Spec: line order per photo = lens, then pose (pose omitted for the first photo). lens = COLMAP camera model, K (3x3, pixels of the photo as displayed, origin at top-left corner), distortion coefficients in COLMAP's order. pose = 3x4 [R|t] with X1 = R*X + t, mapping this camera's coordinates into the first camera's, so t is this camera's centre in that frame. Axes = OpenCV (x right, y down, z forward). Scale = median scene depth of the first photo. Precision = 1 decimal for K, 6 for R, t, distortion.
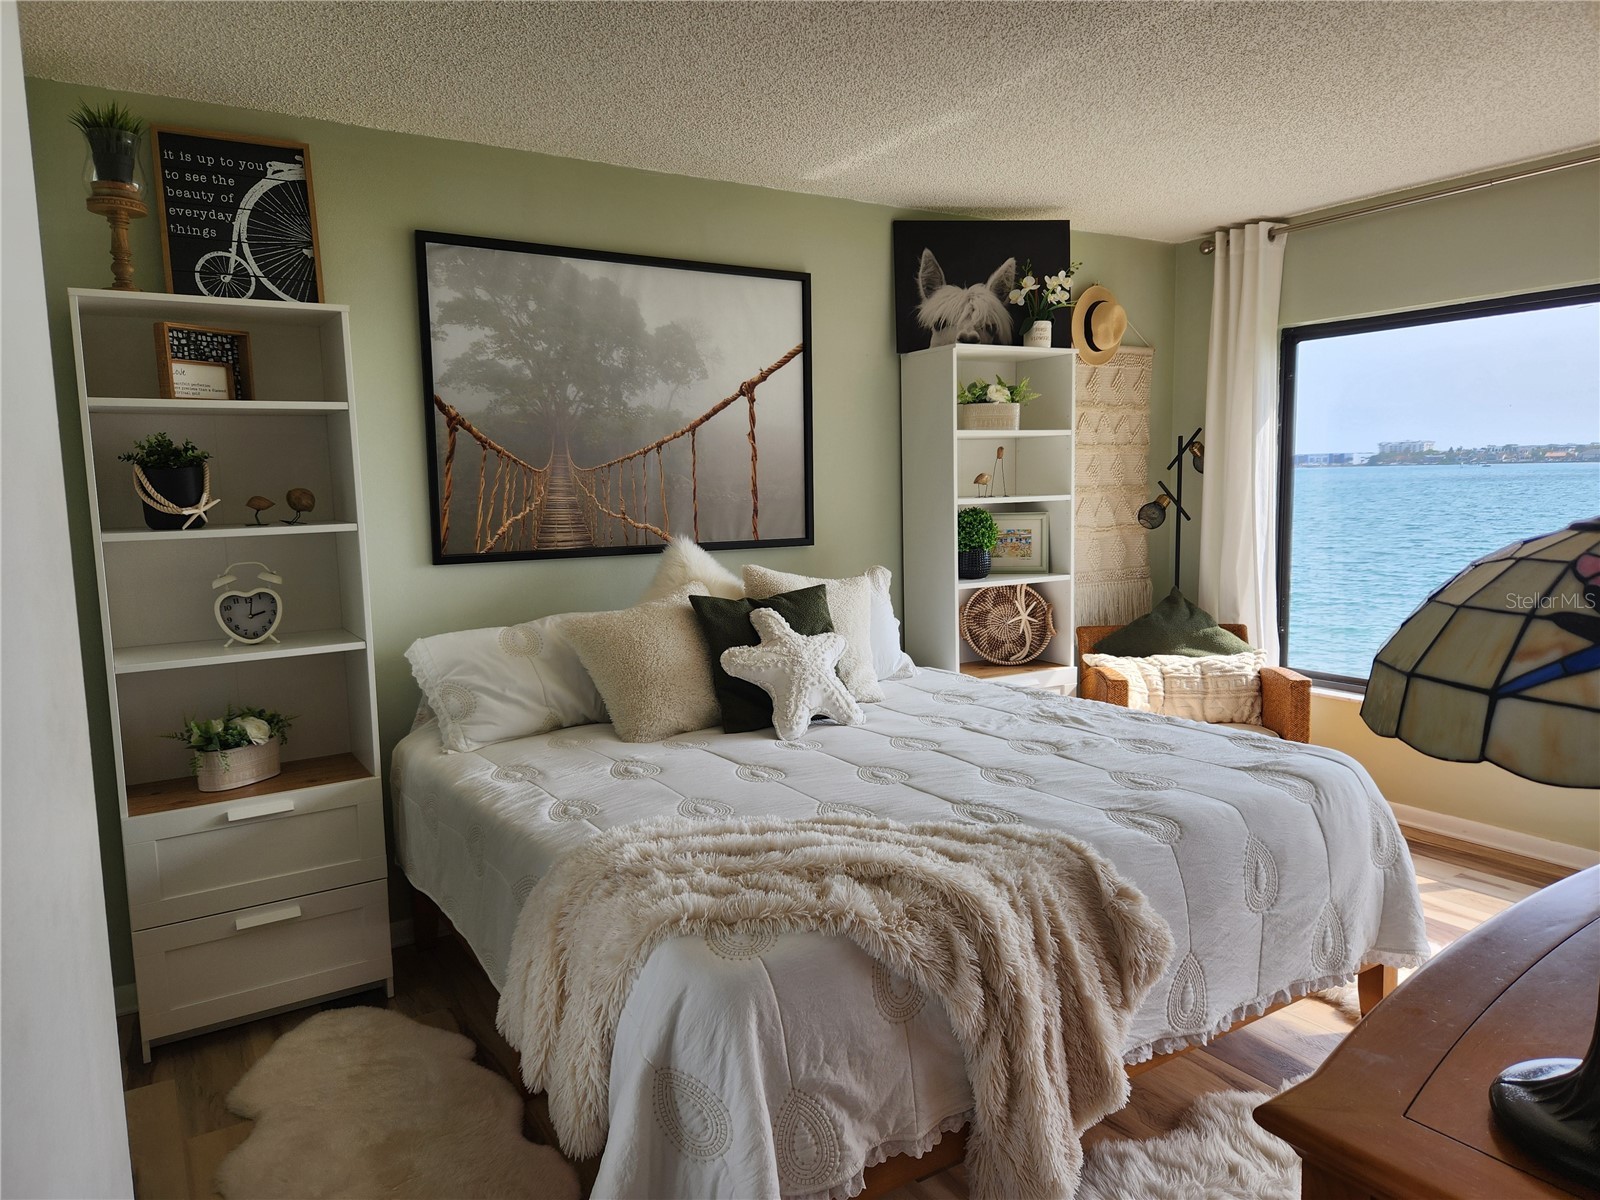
lens RADIAL K [[1066.8, 0, 789.3], [0, 1066.8, 593.7], [0, 0, 1]] dist [0.062730, -0.050090]
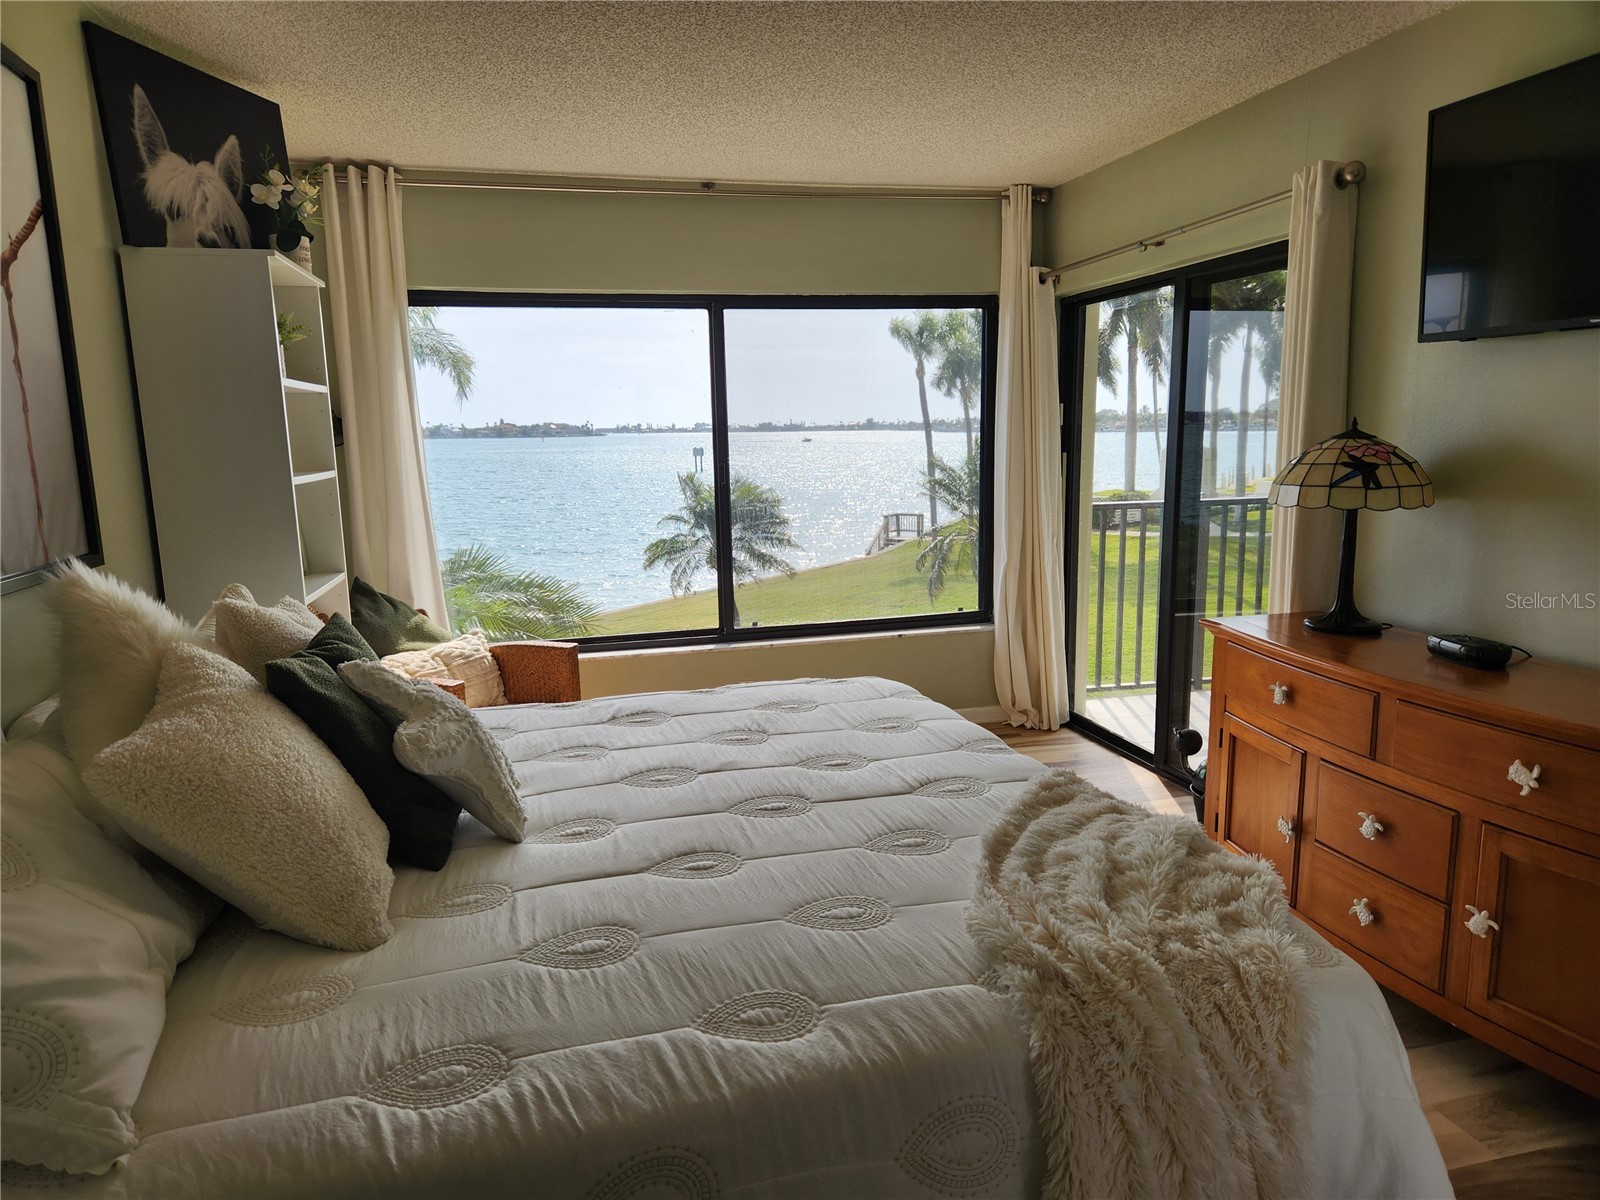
lens RADIAL K [[1066.8, 0, 797.7], [0, 1066.8, 603.8], [0, 0, 1]] dist [0.062730, -0.050090]
pose [[0.325728, -0.142880, 0.934605, -0.389399], [0.130992, 0.985802, 0.105054, -0.035788], [-0.936345, 0.088207, 0.339819, 0.443721]]
